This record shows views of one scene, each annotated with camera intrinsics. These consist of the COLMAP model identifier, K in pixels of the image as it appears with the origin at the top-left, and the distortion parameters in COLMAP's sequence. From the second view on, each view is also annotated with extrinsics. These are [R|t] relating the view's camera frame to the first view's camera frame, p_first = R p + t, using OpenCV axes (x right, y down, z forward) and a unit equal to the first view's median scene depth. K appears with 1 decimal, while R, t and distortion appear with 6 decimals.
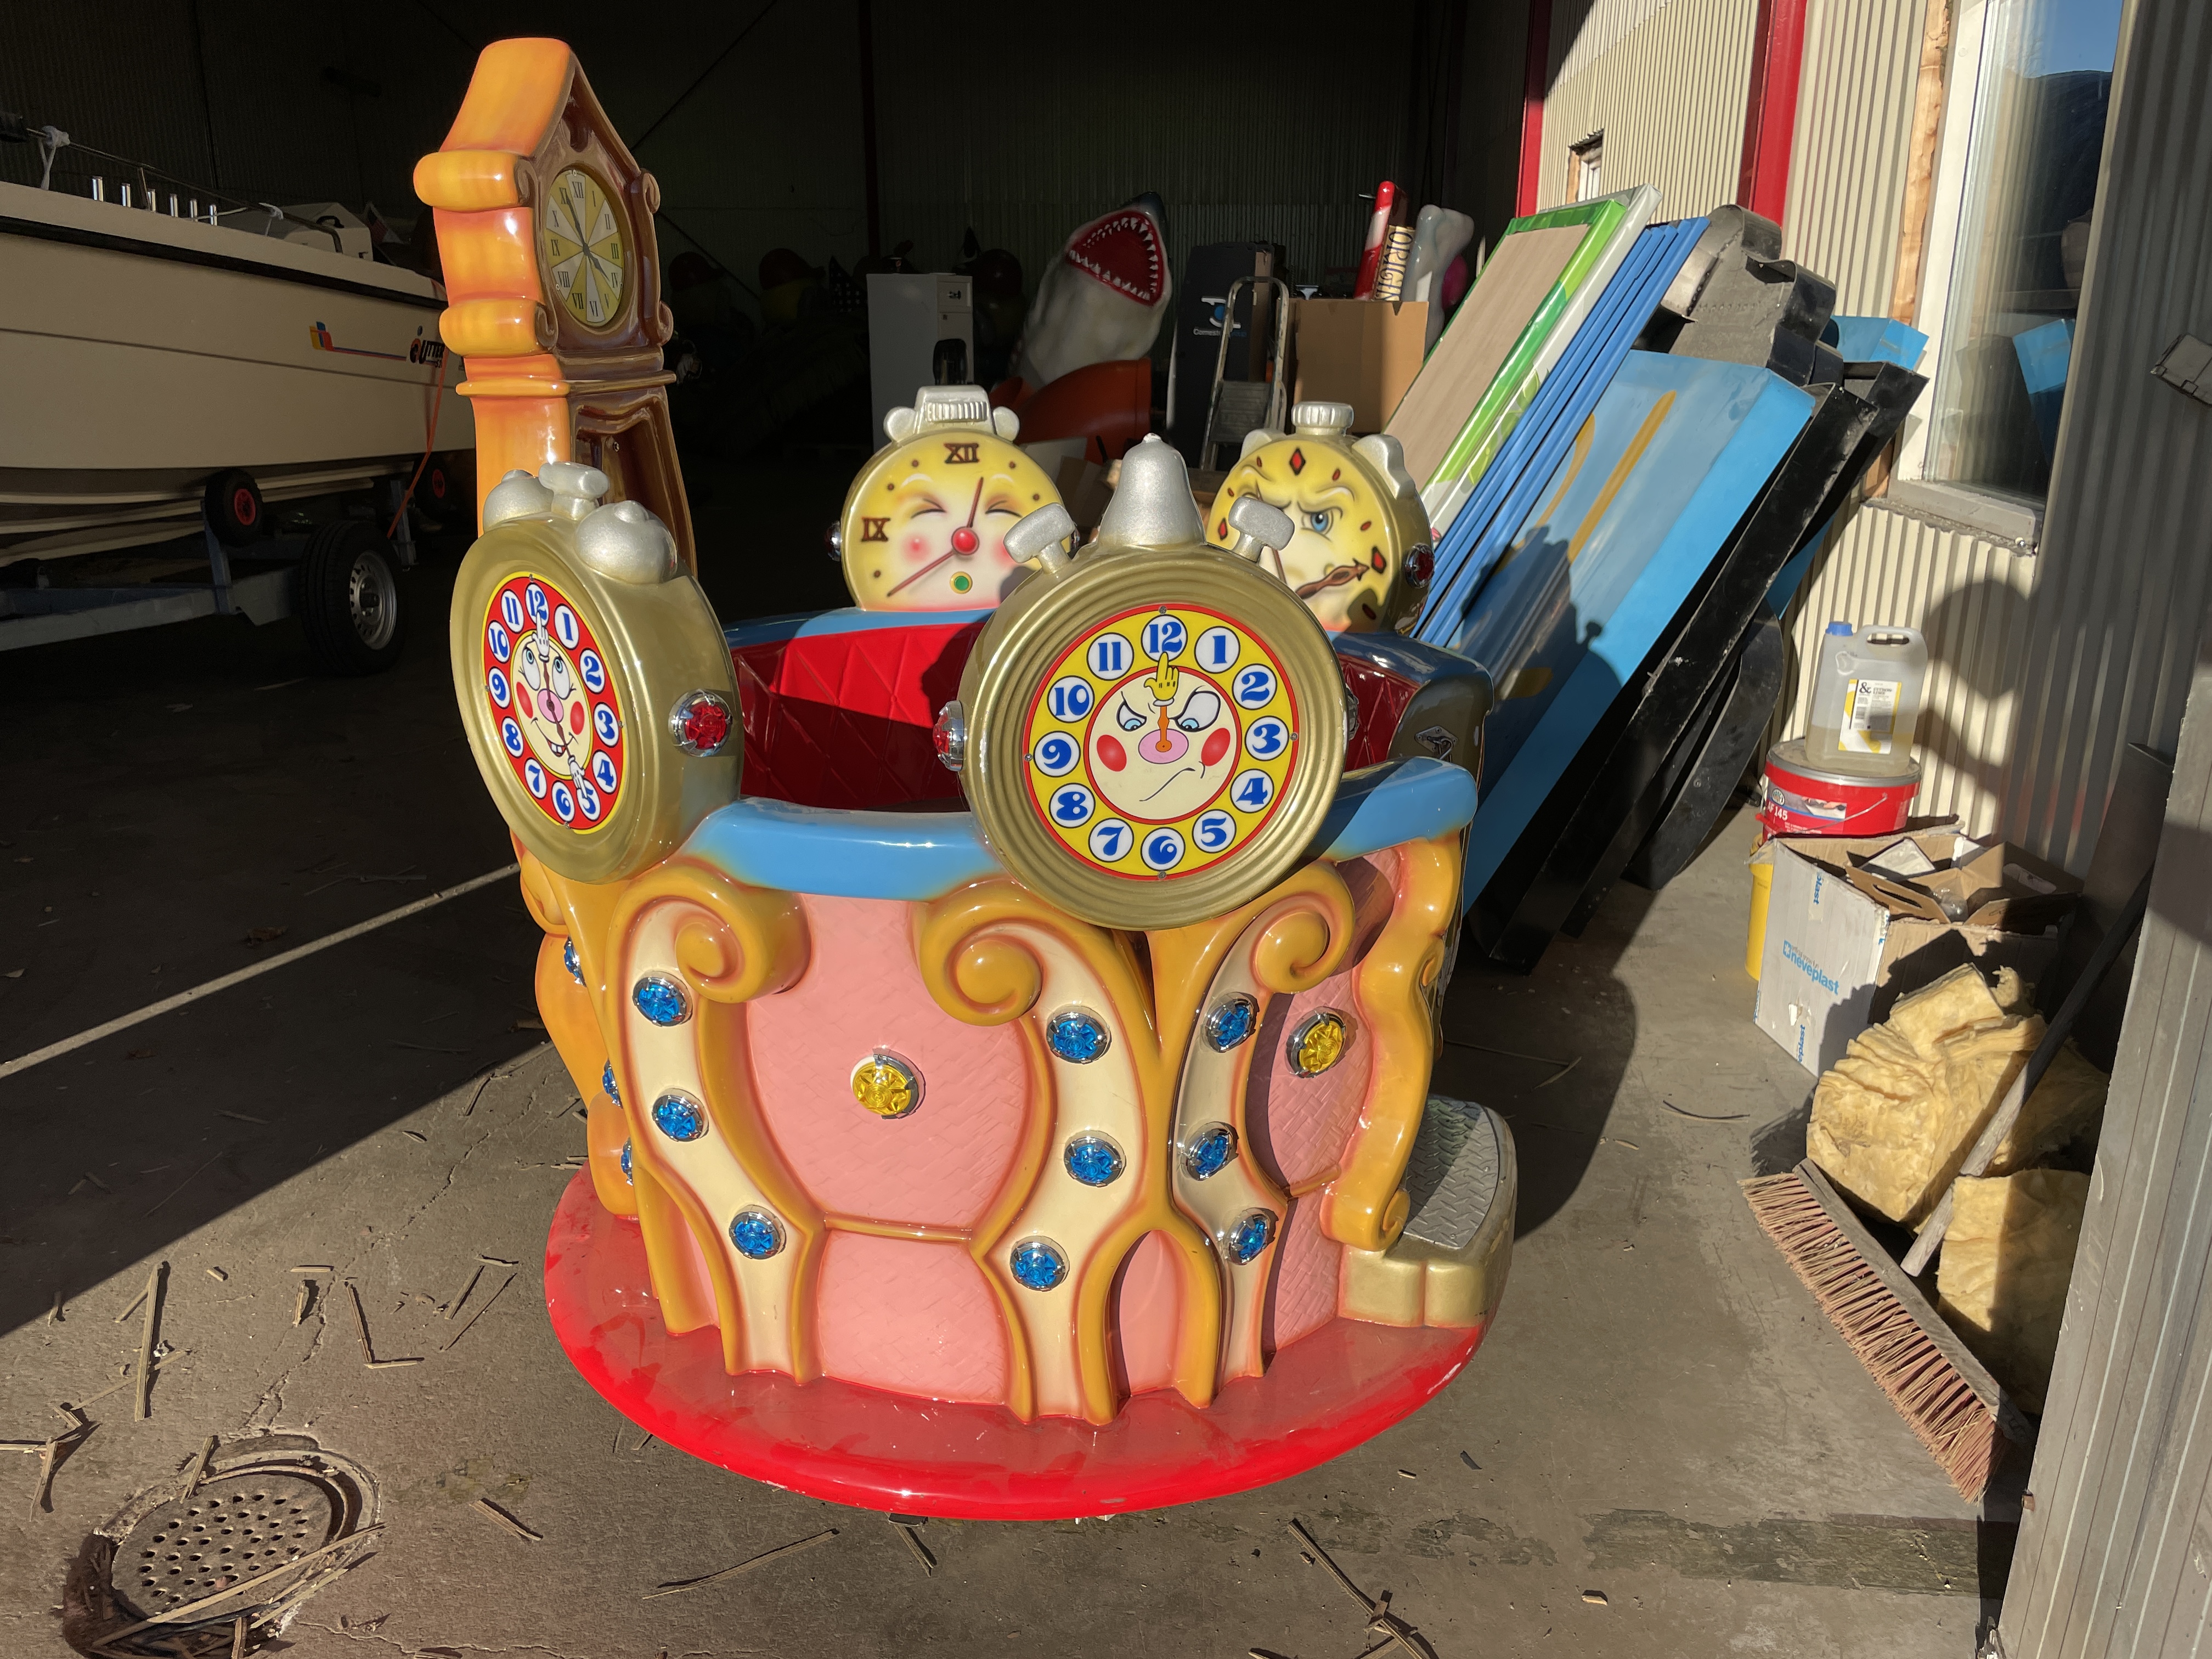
lens RADIAL K [[1684.4, 0, 1127.5], [0, 1684.4, 837.9], [0, 0, 1]] dist [0.085299, -0.119518]
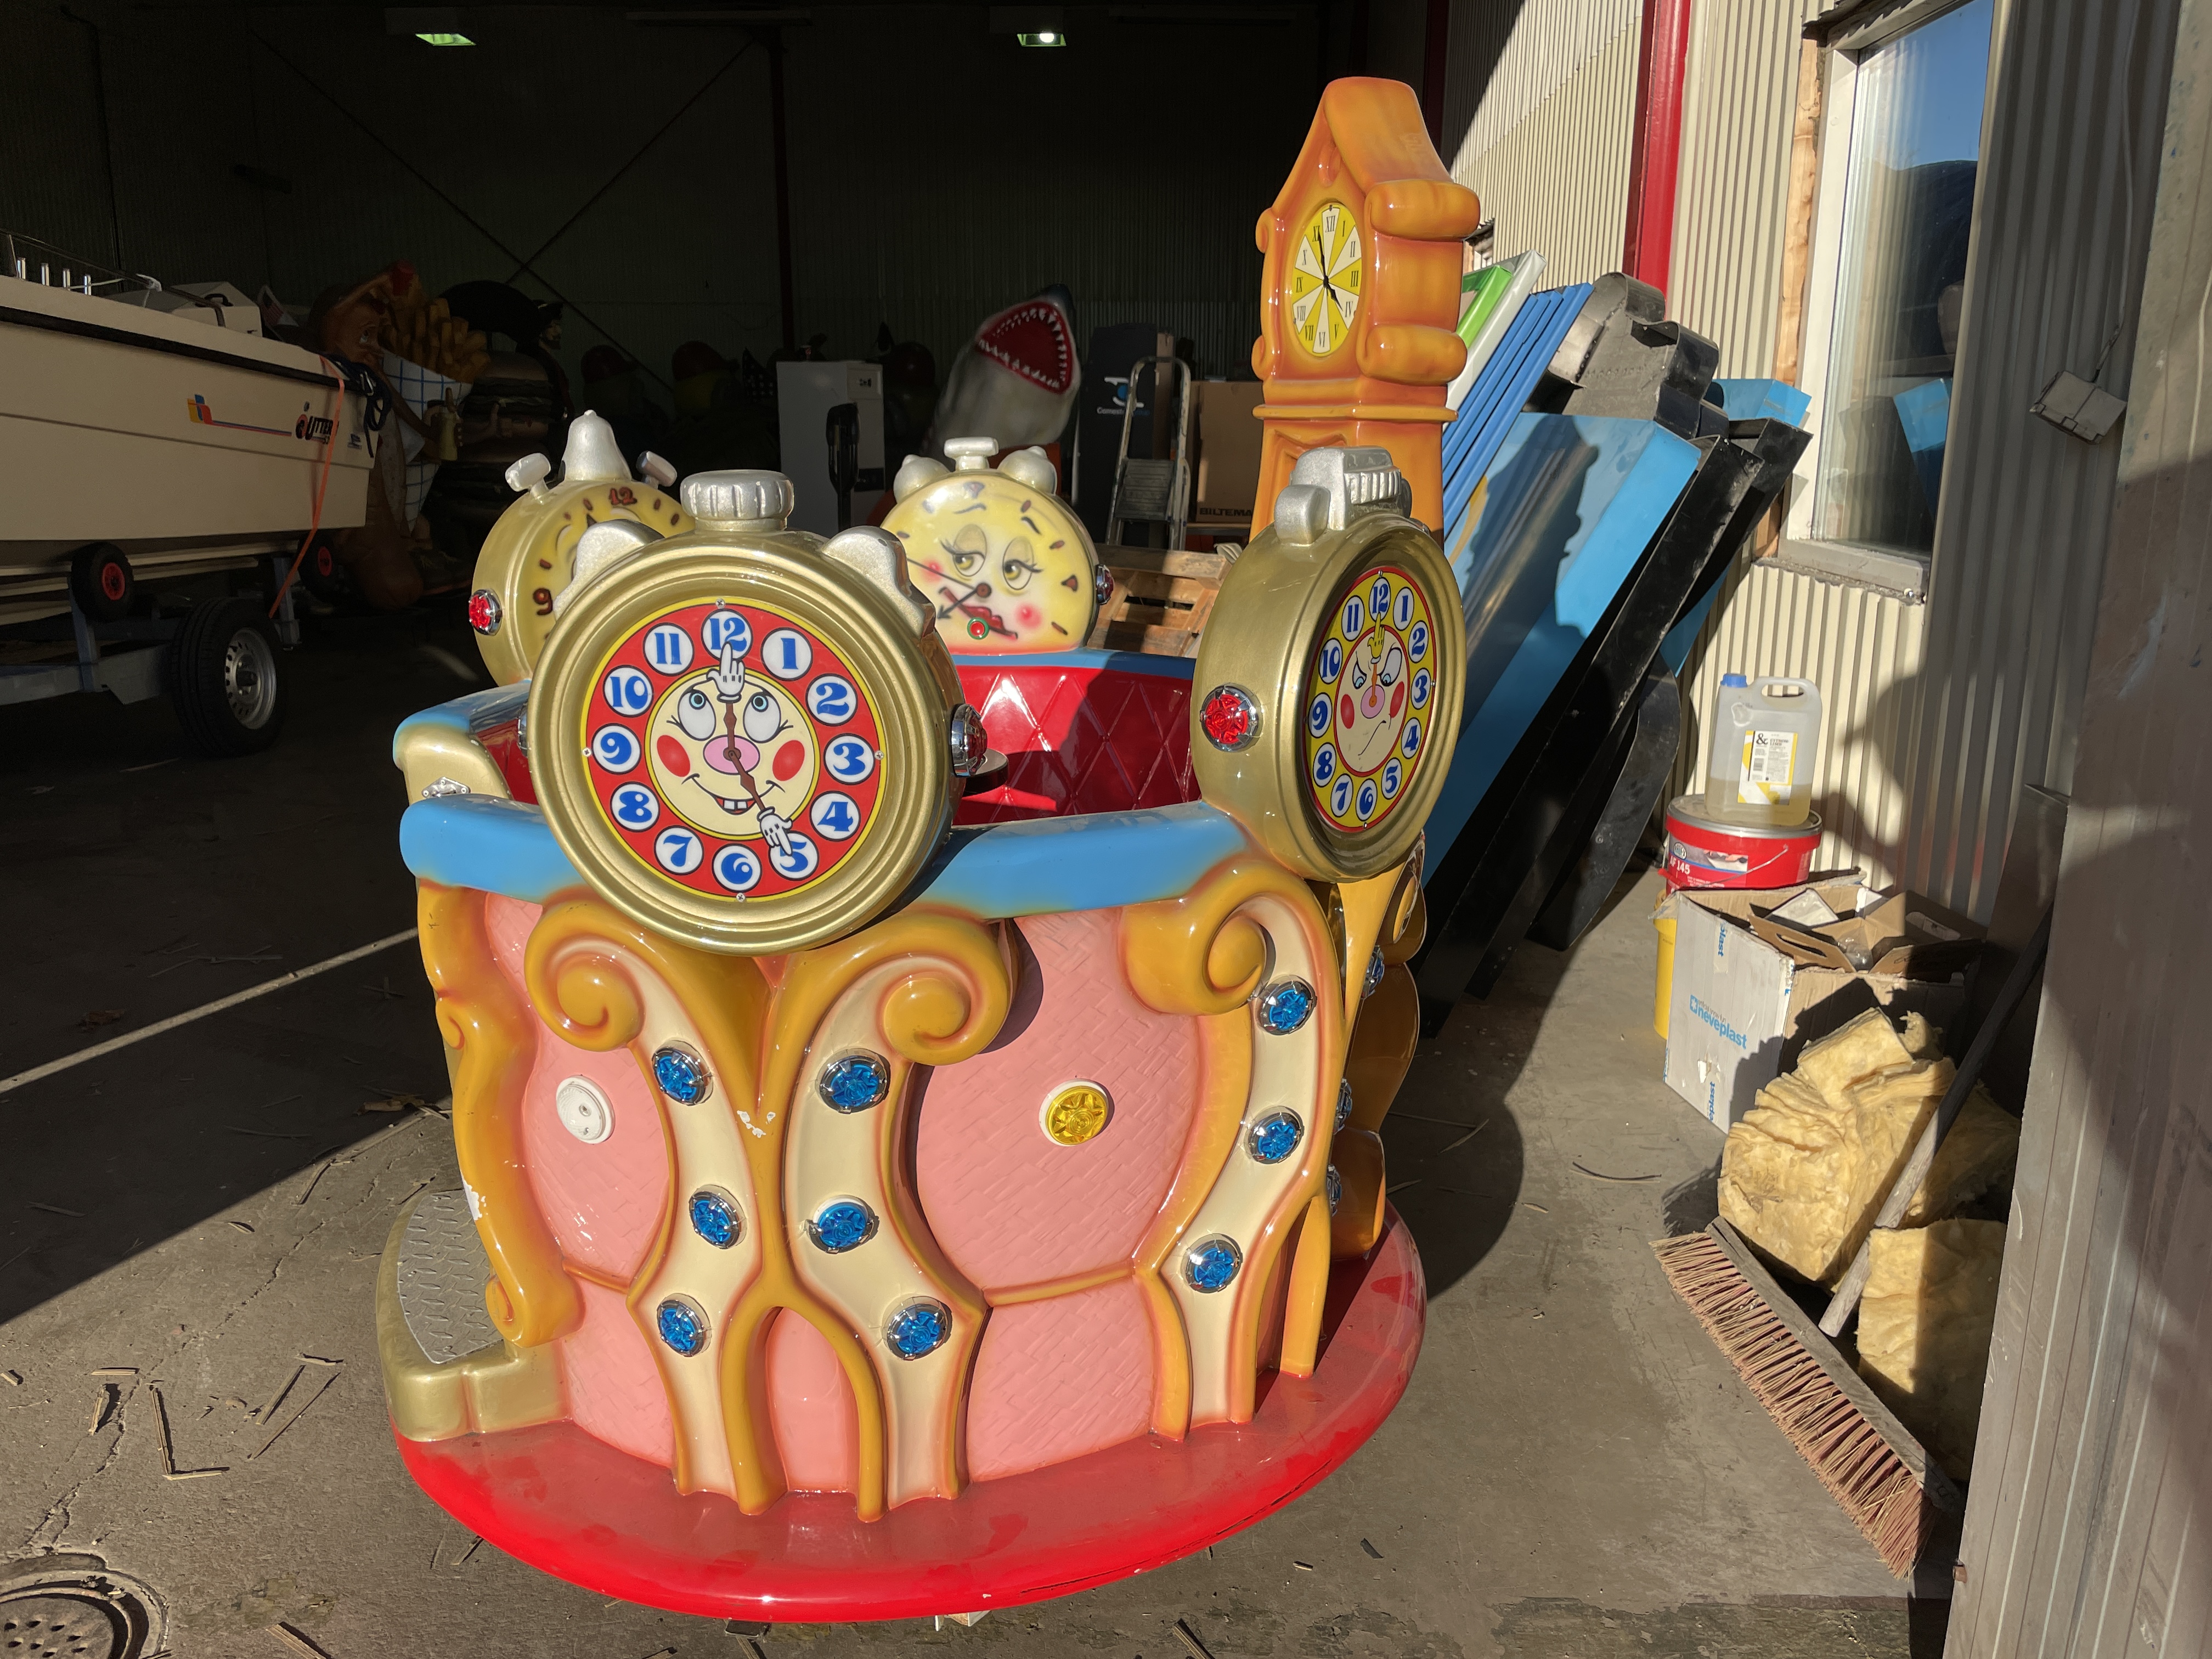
lens RADIAL K [[1684.4, 0, 1122.8], [0, 1684.4, 813.6], [0, 0, 1]] dist [0.085299, -0.119518]
pose [[0.999020, -0.010596, 0.042965, 0.019614], [0.013465, 0.997658, -0.067056, 0.017287], [-0.042154, 0.067568, 0.996824, 0.034756]]
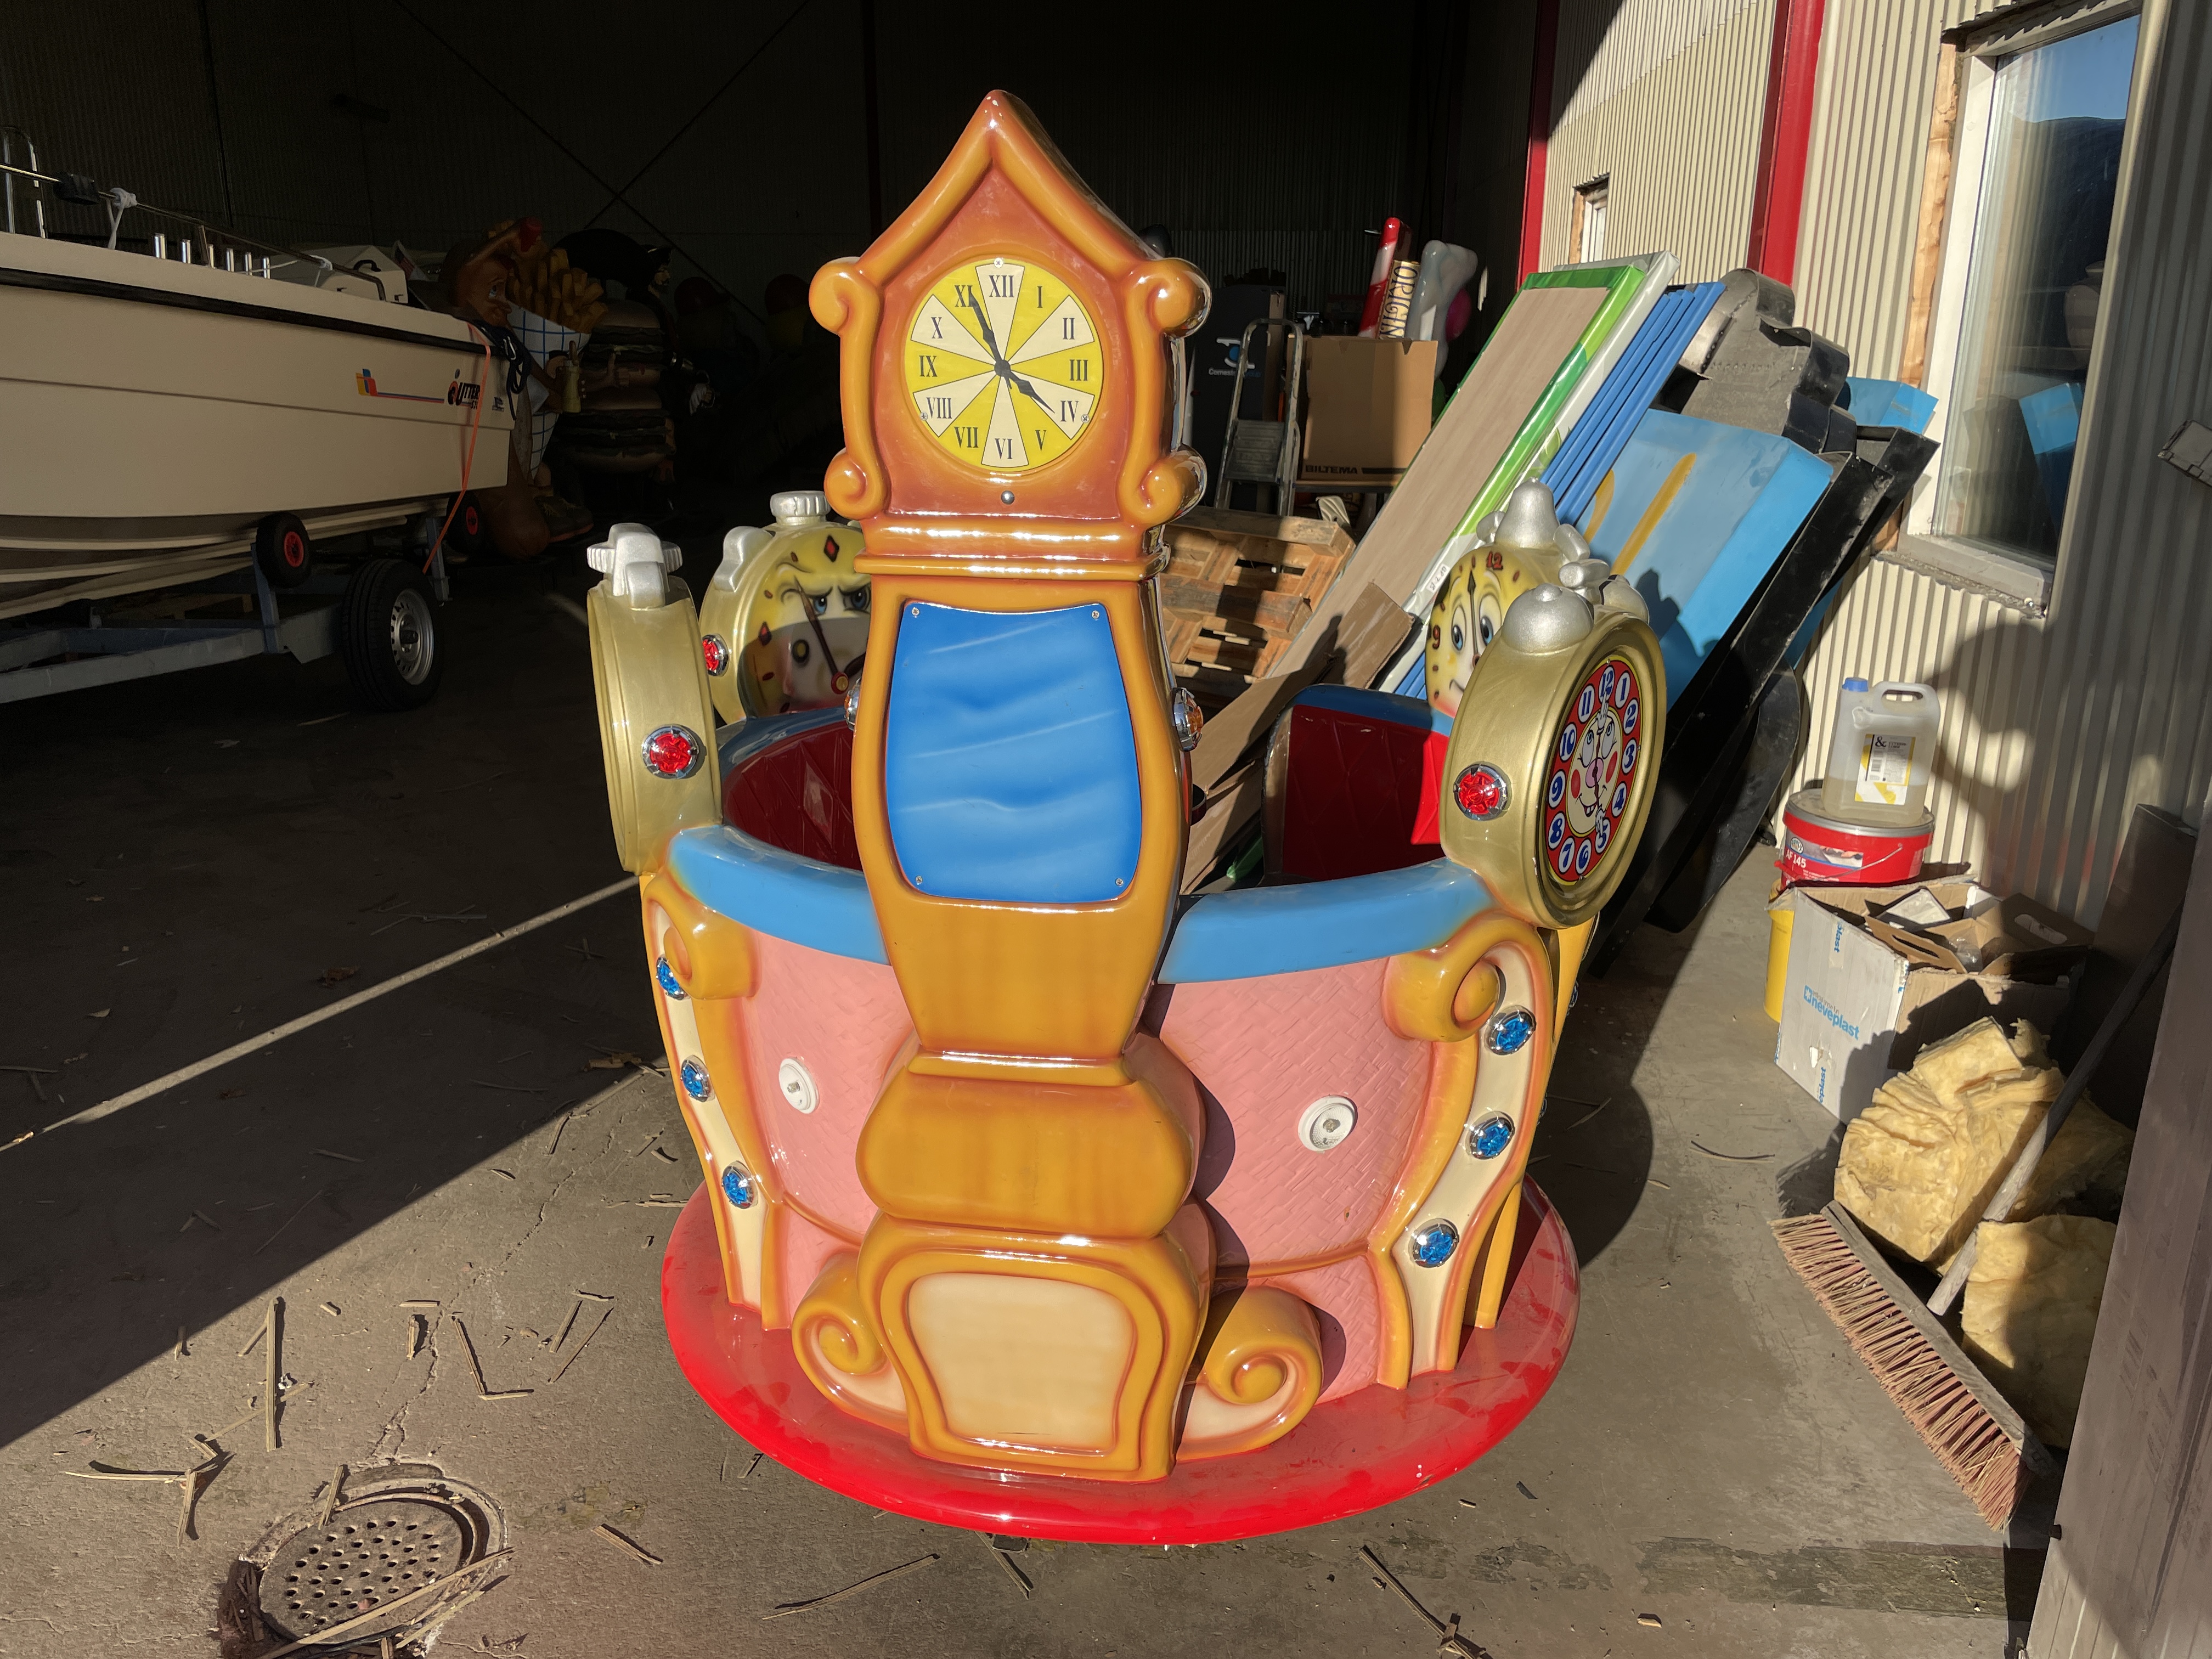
lens RADIAL K [[1684.4, 0, 1117.2], [0, 1684.4, 838.3], [0, 0, 1]] dist [0.085299, -0.119518]
pose [[0.999999, 0.001114, -0.000915, -0.034459], [-0.001121, 0.999969, -0.007833, -0.021334], [0.000907, 0.007834, 0.999969, -0.043925]]
